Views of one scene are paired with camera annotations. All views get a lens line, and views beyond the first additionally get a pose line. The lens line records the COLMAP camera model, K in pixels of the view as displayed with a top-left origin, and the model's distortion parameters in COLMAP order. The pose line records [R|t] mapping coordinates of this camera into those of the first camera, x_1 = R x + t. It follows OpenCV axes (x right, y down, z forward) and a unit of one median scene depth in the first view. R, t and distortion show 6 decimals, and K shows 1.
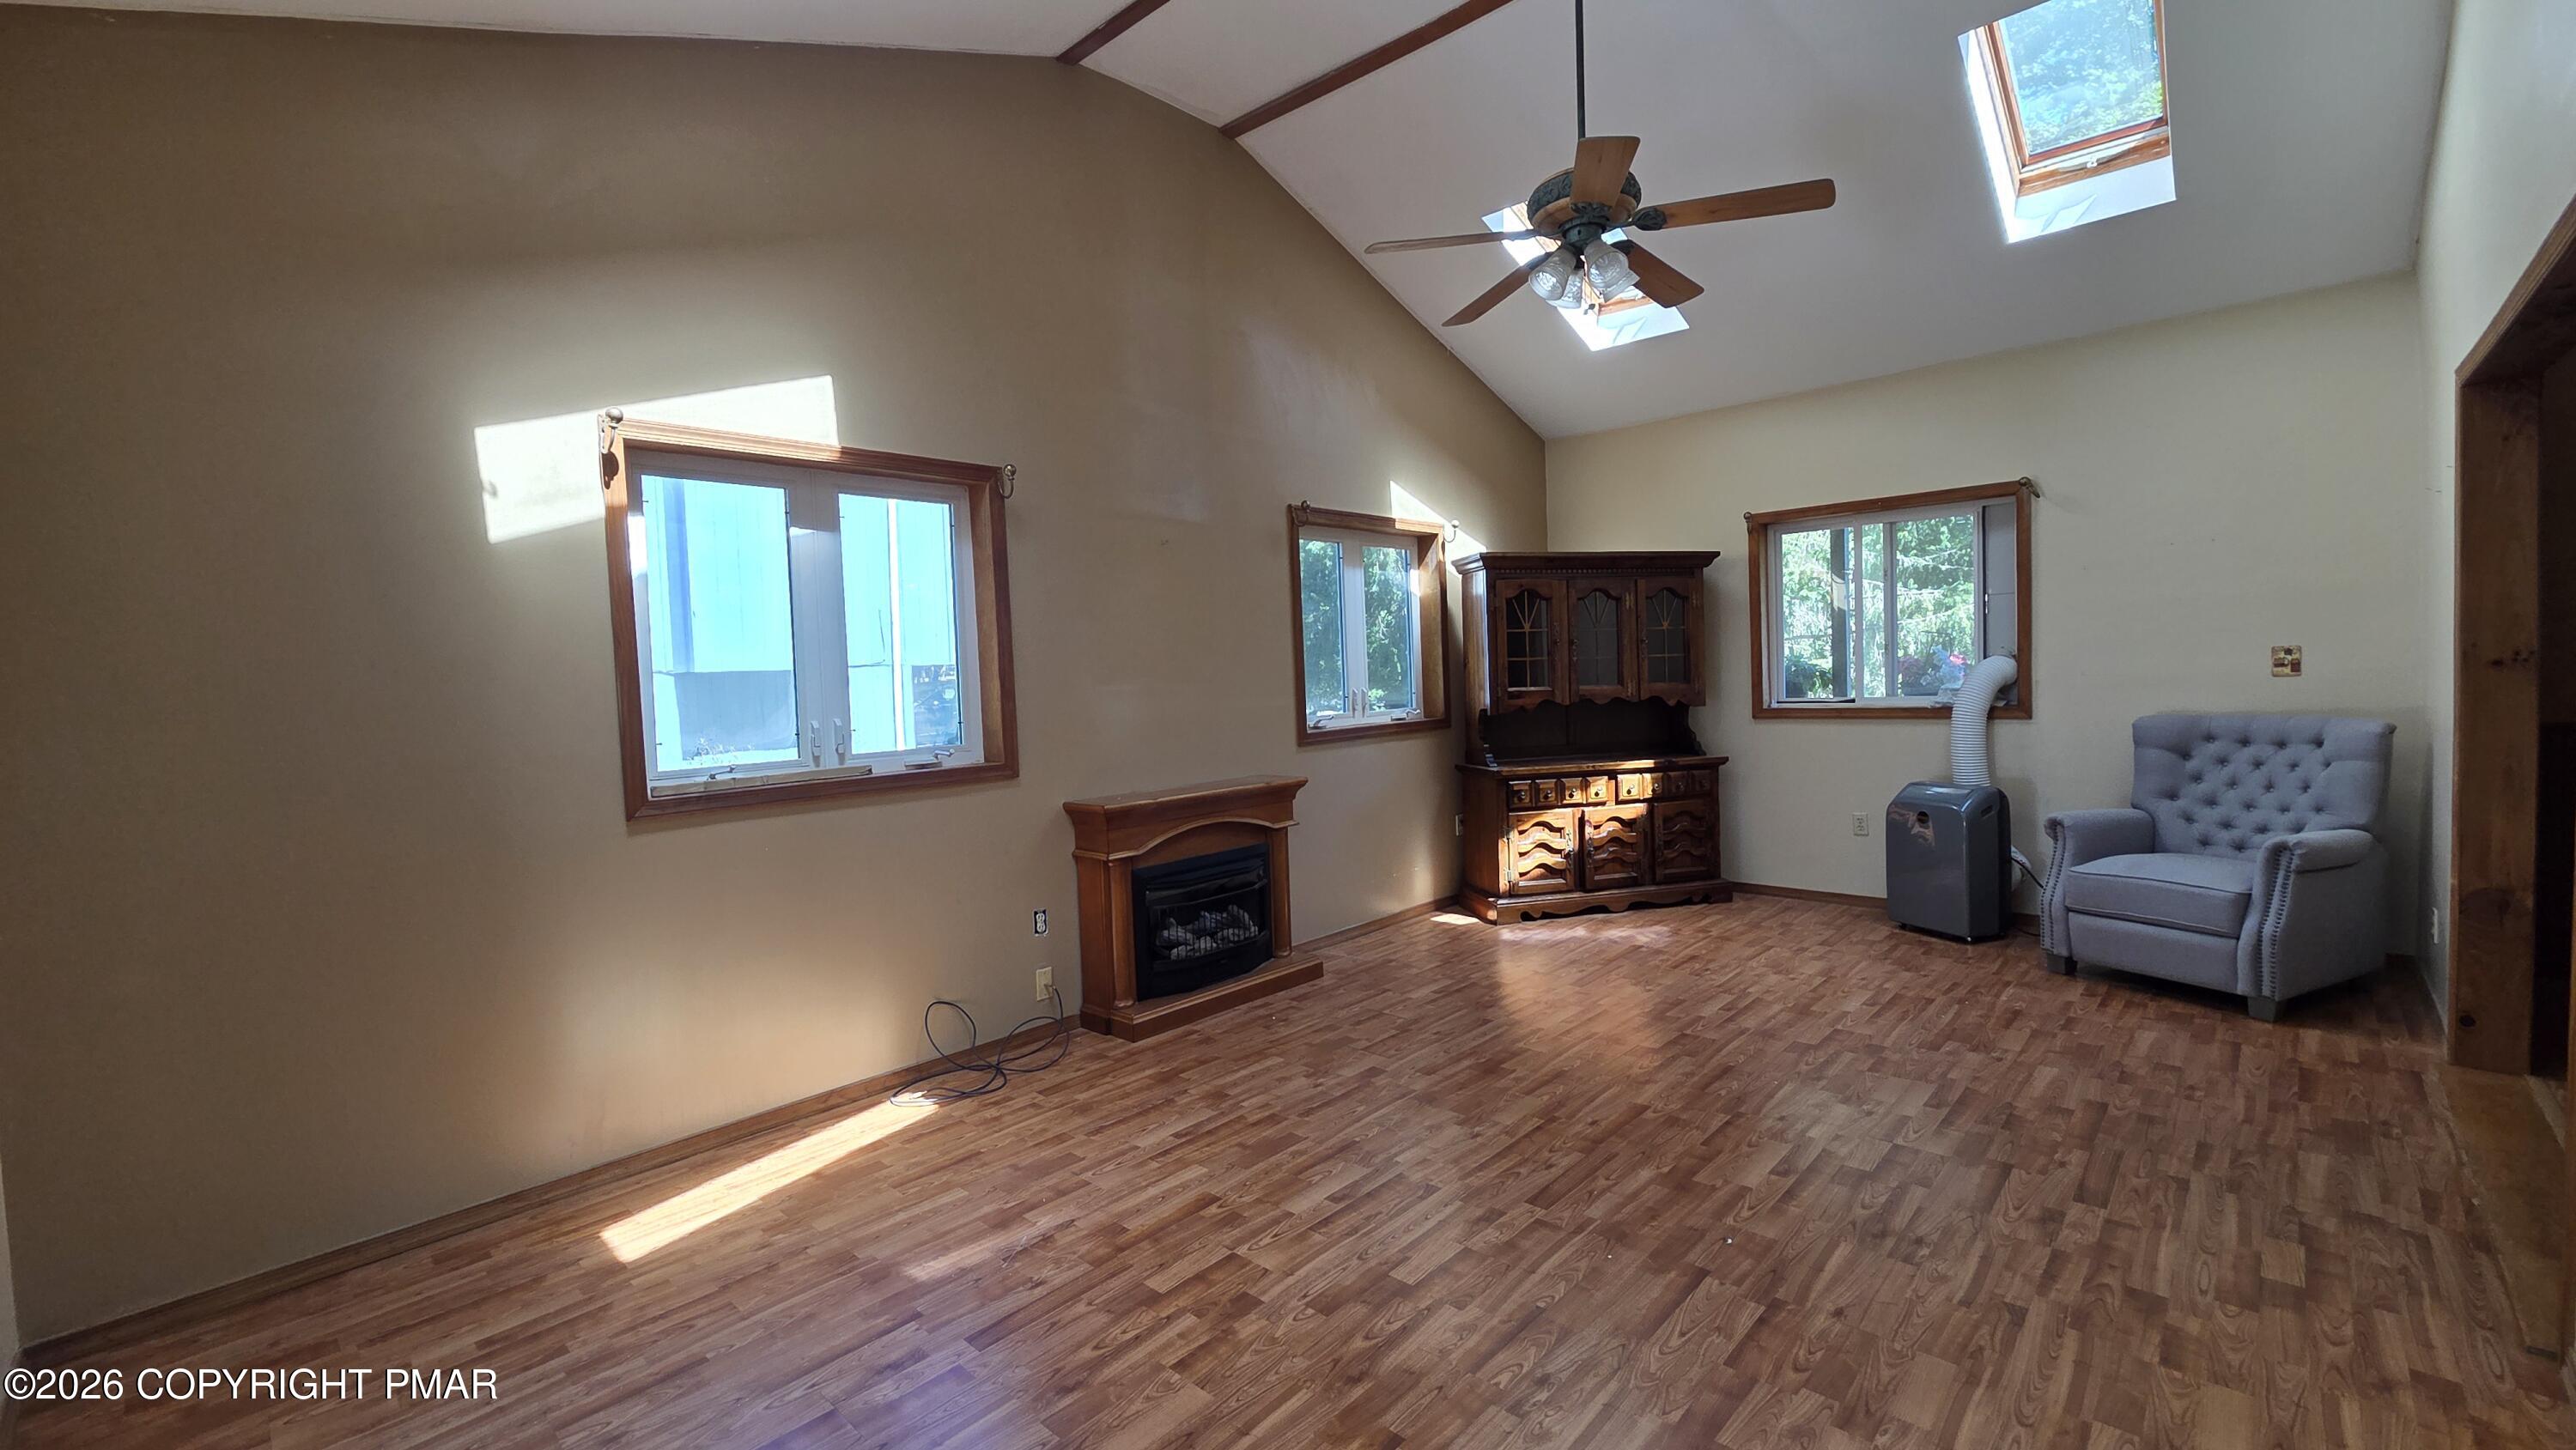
lens RADIAL K [[1057.8, 0, 1288.0], [0, 1057.8, 725.0], [0, 0, 1]] dist [-0.000406, 0.000487]
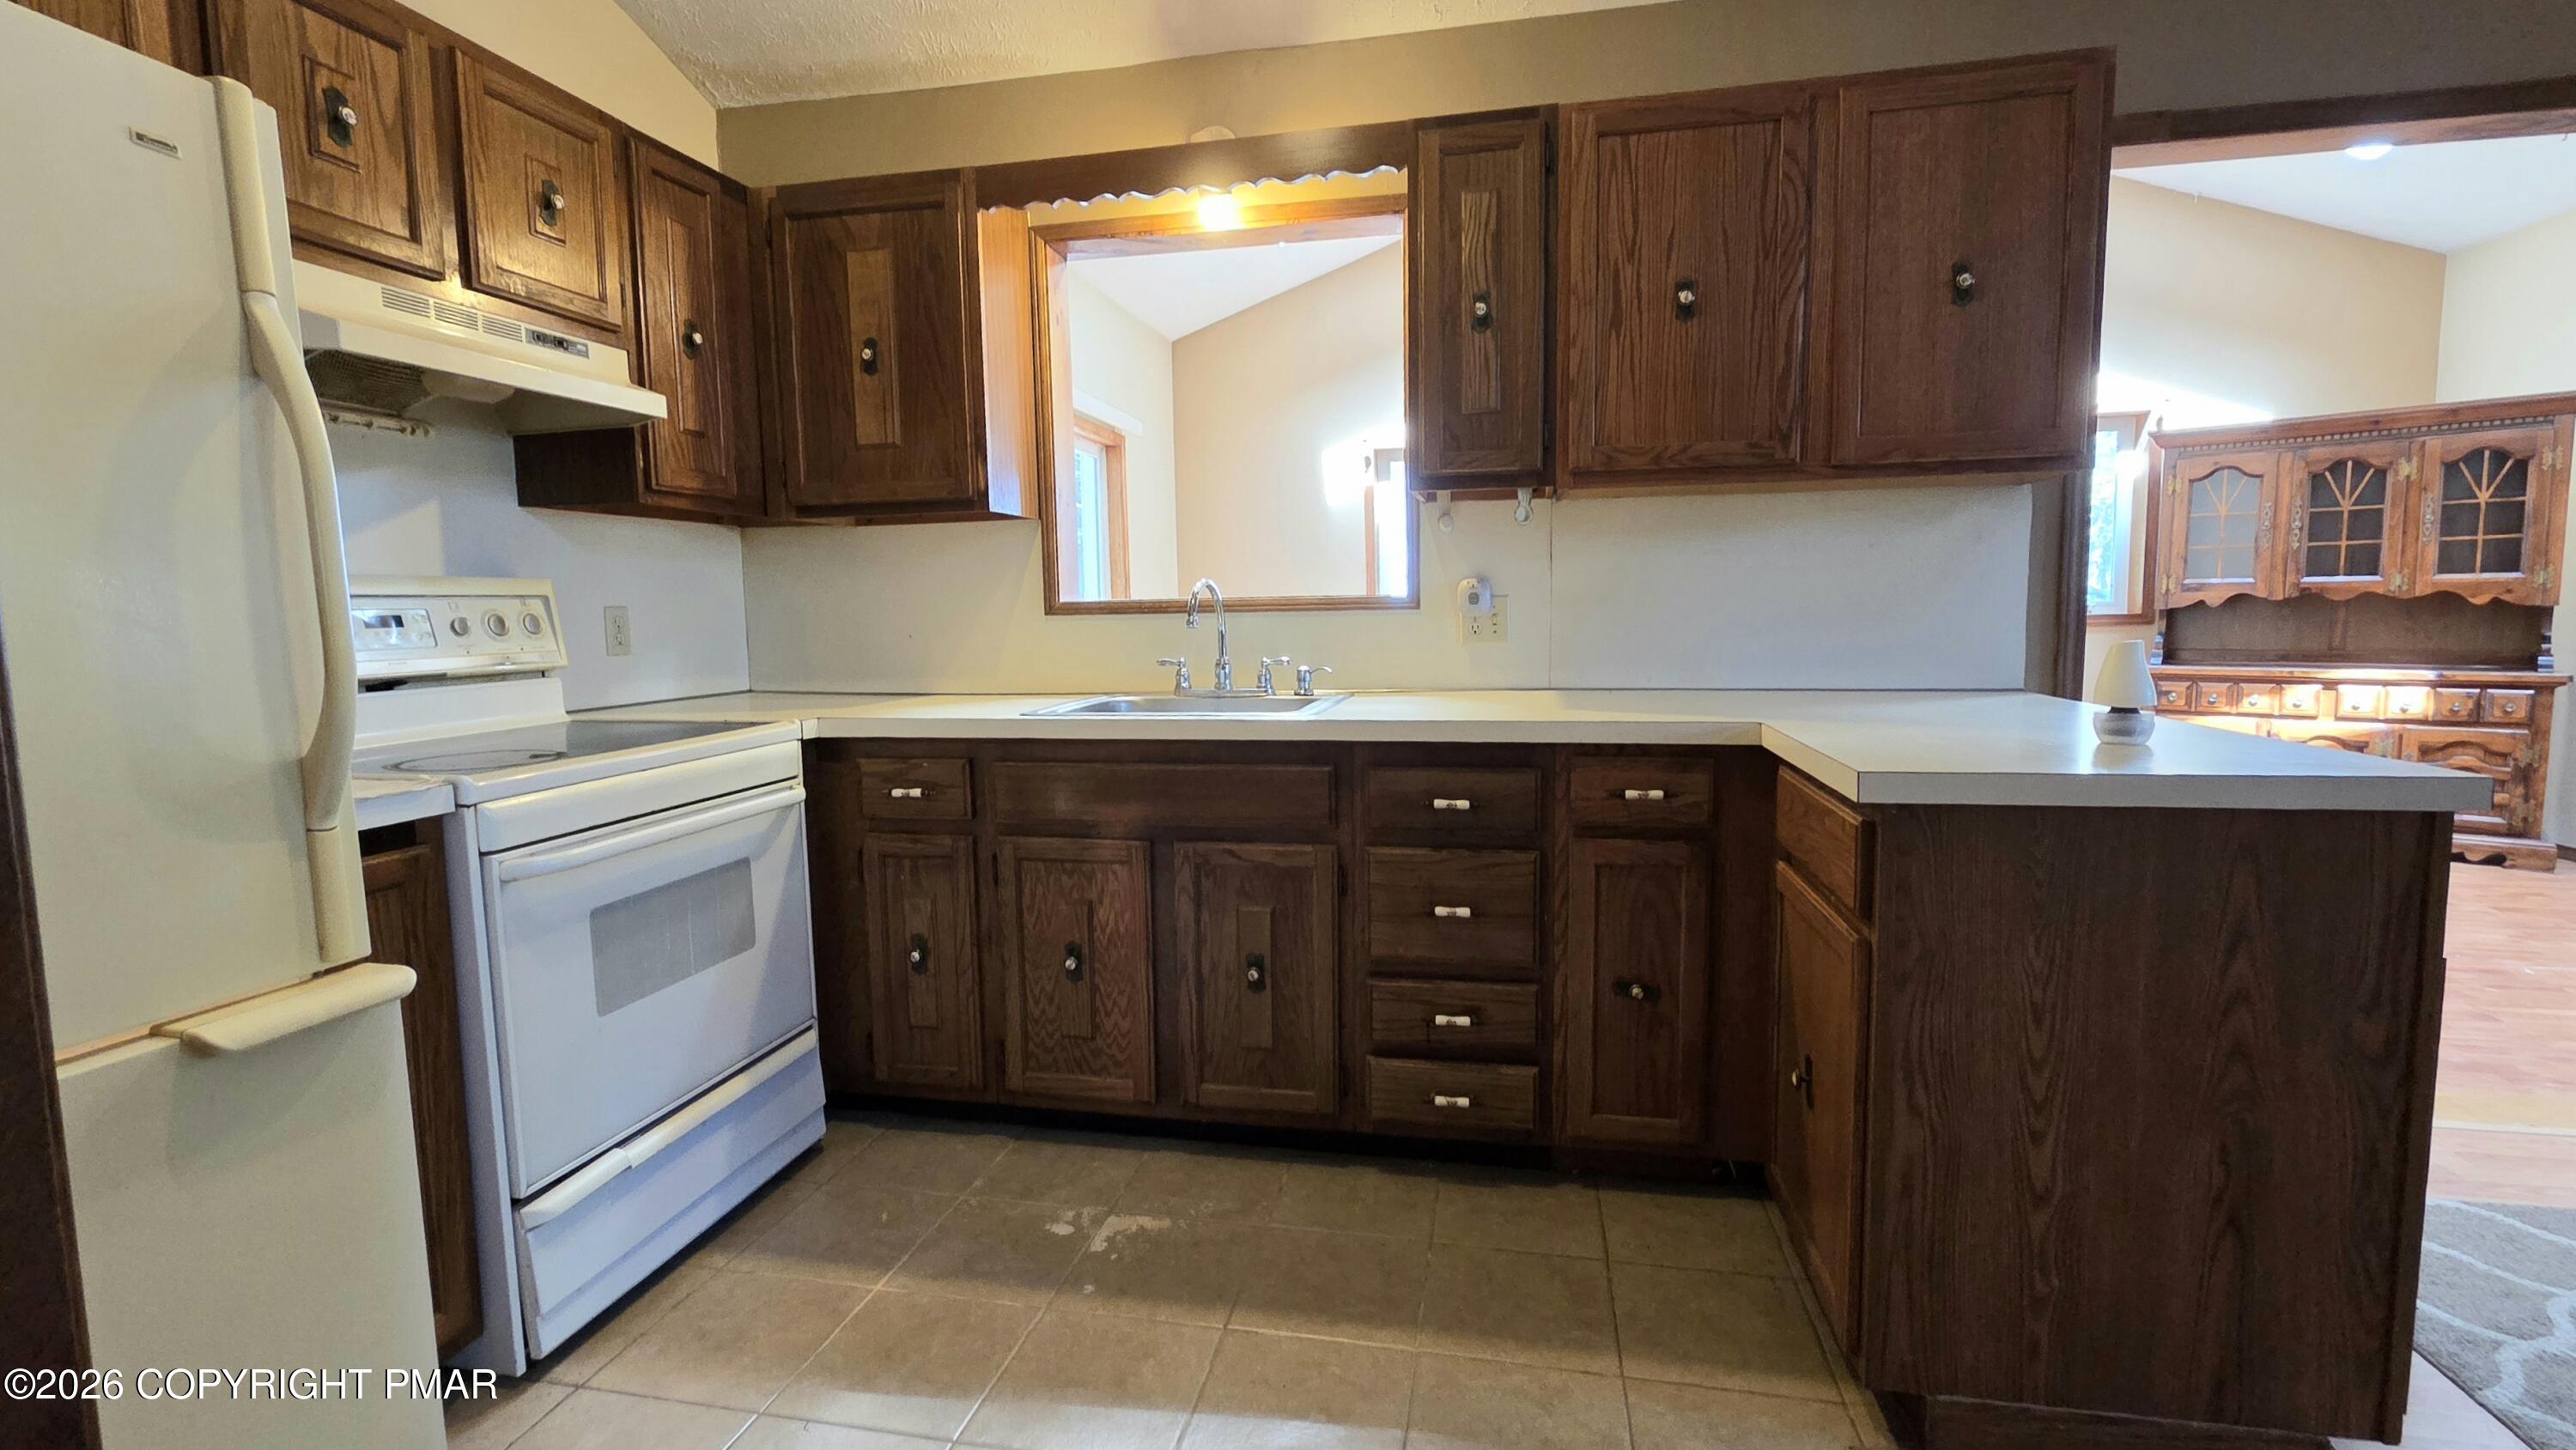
lens RADIAL K [[1057.8, 0, 1288.0], [0, 1057.8, 725.0], [0, 0, 1]] dist [-0.000406, 0.000487]
pose [[0.552825, 0.121154, -0.824443, 0.544396], [-0.035116, 0.991883, 0.122213, 0.005592], [0.832557, -0.038611, 0.552592, -0.144106]]
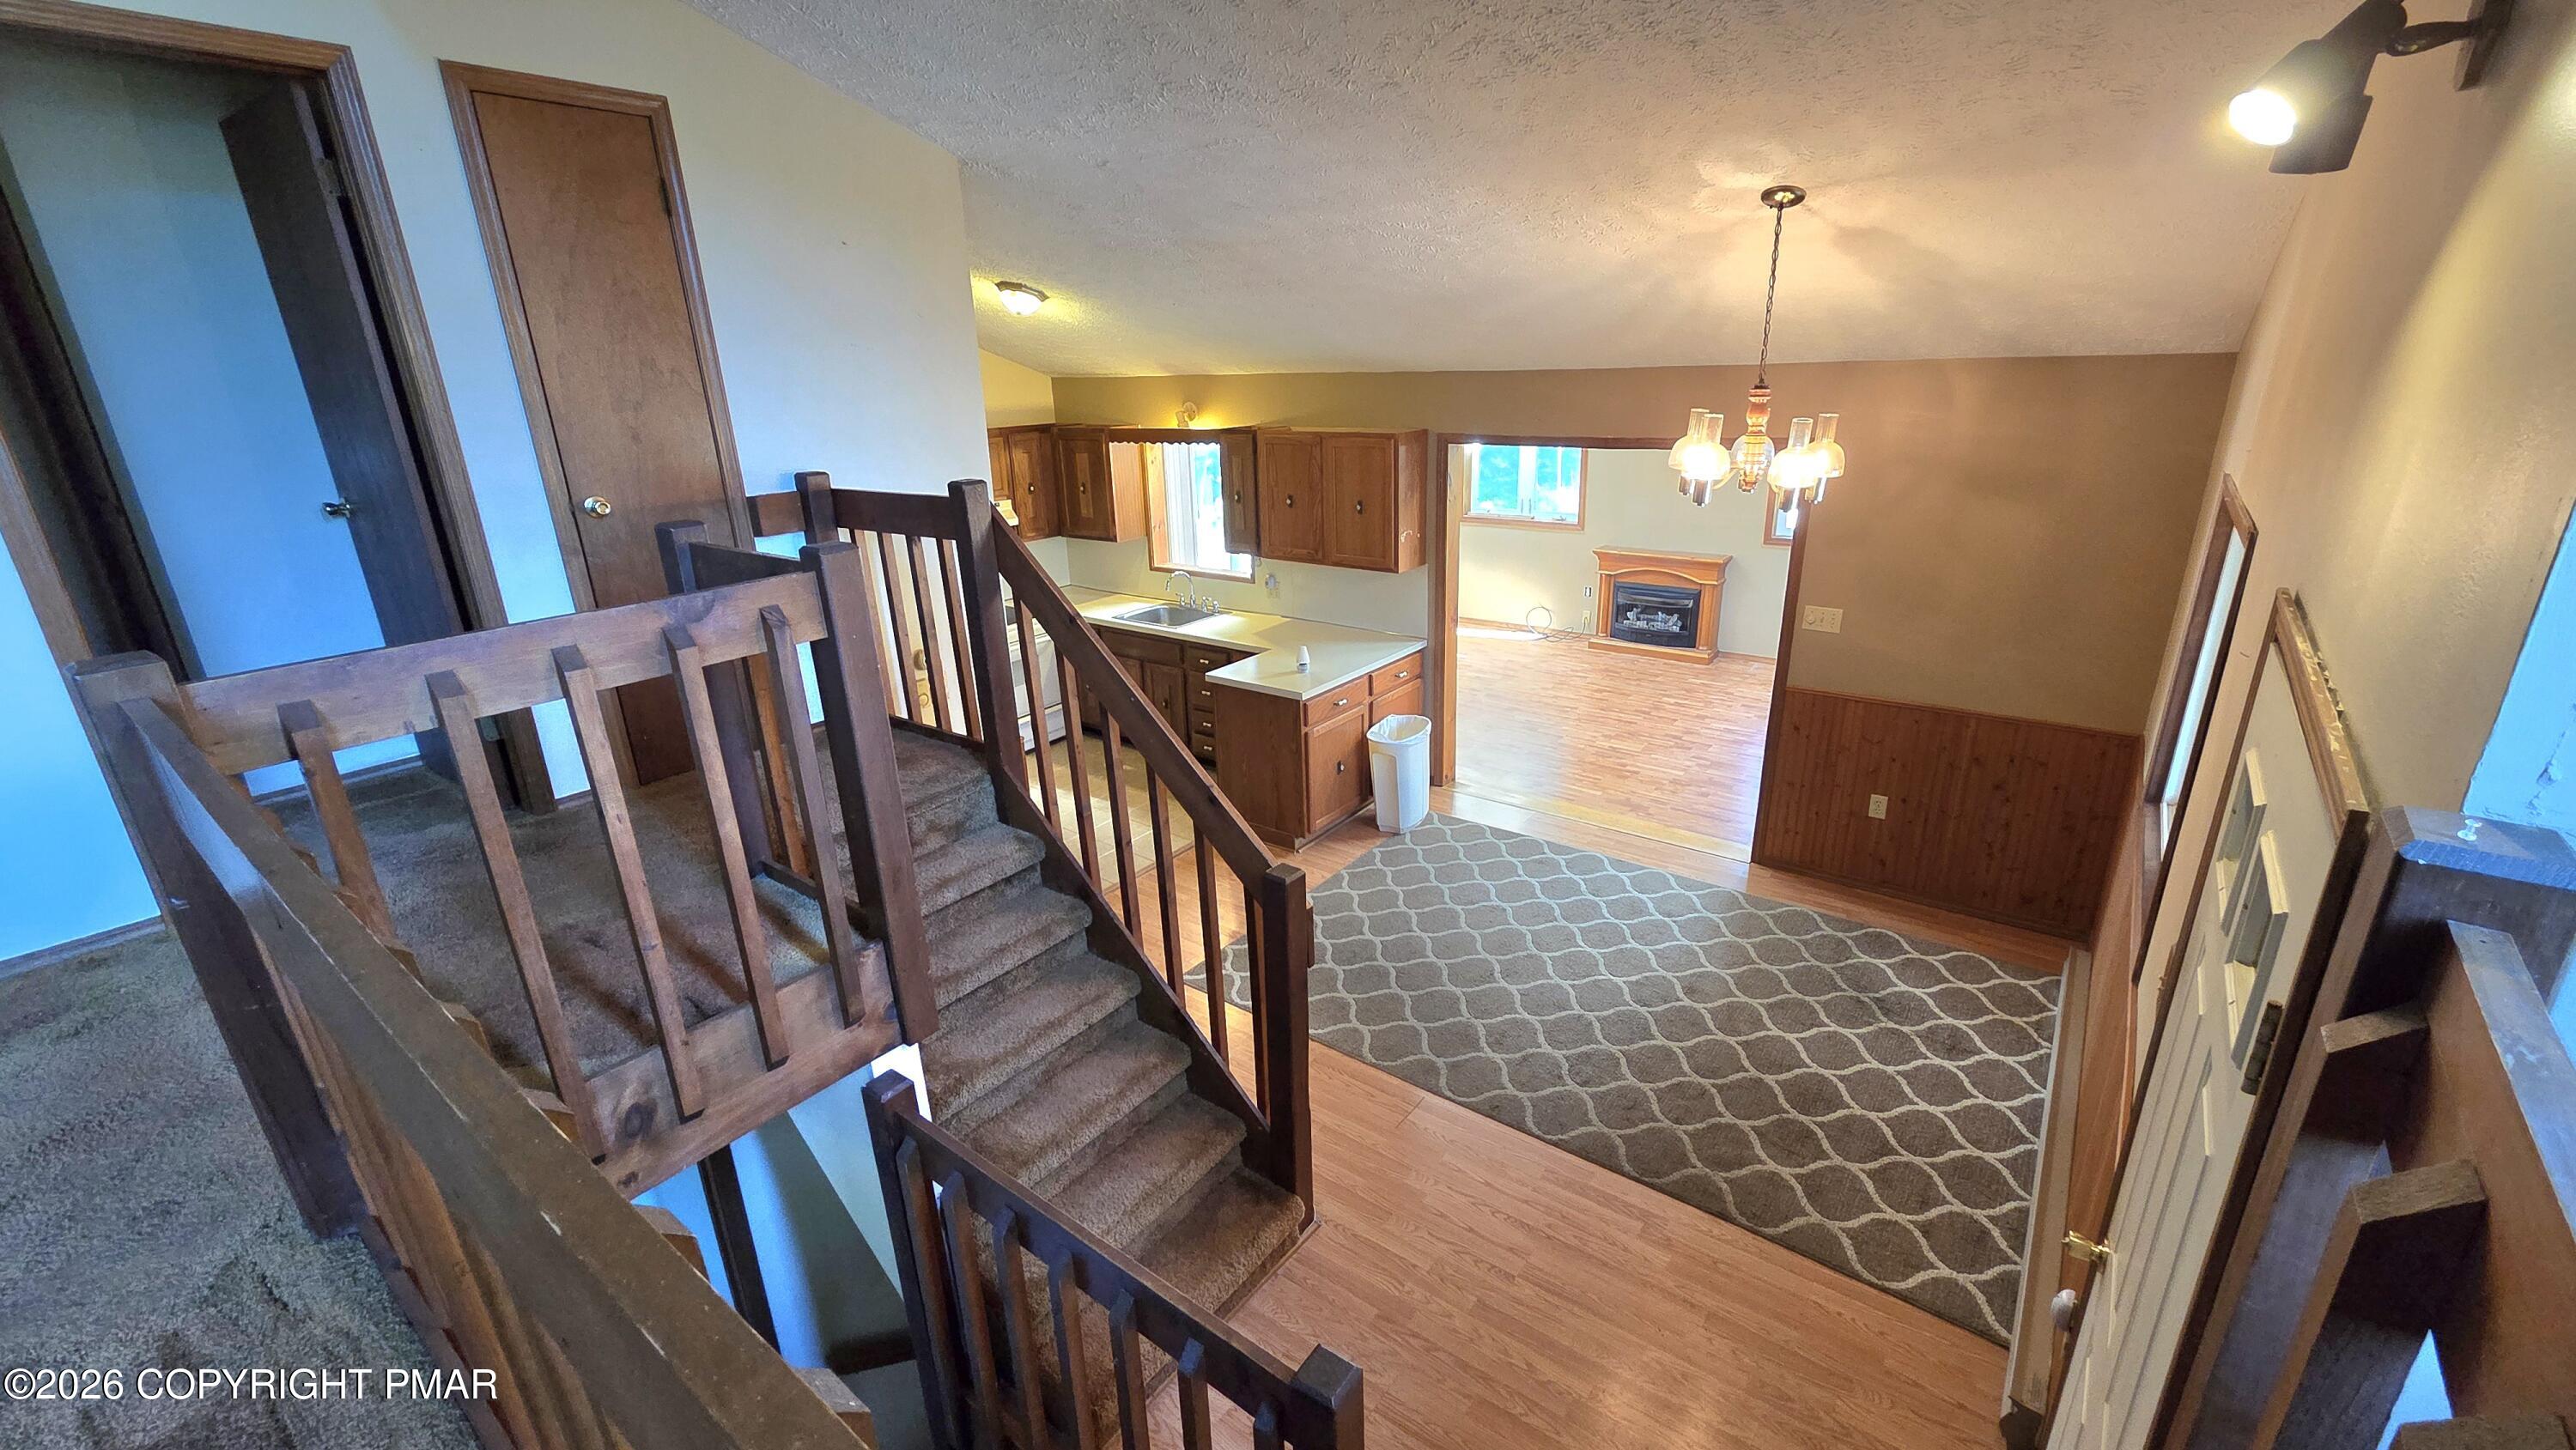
lens RADIAL K [[1057.8, 0, 1288.0], [0, 1057.8, 725.0], [0, 0, 1]] dist [-0.000406, 0.000487]
pose [[0.098613, 0.353342, -0.930282, 1.258540], [-0.020381, 0.935360, 0.353110, -0.227475], [0.994917, -0.015861, 0.099440, 0.036096]]
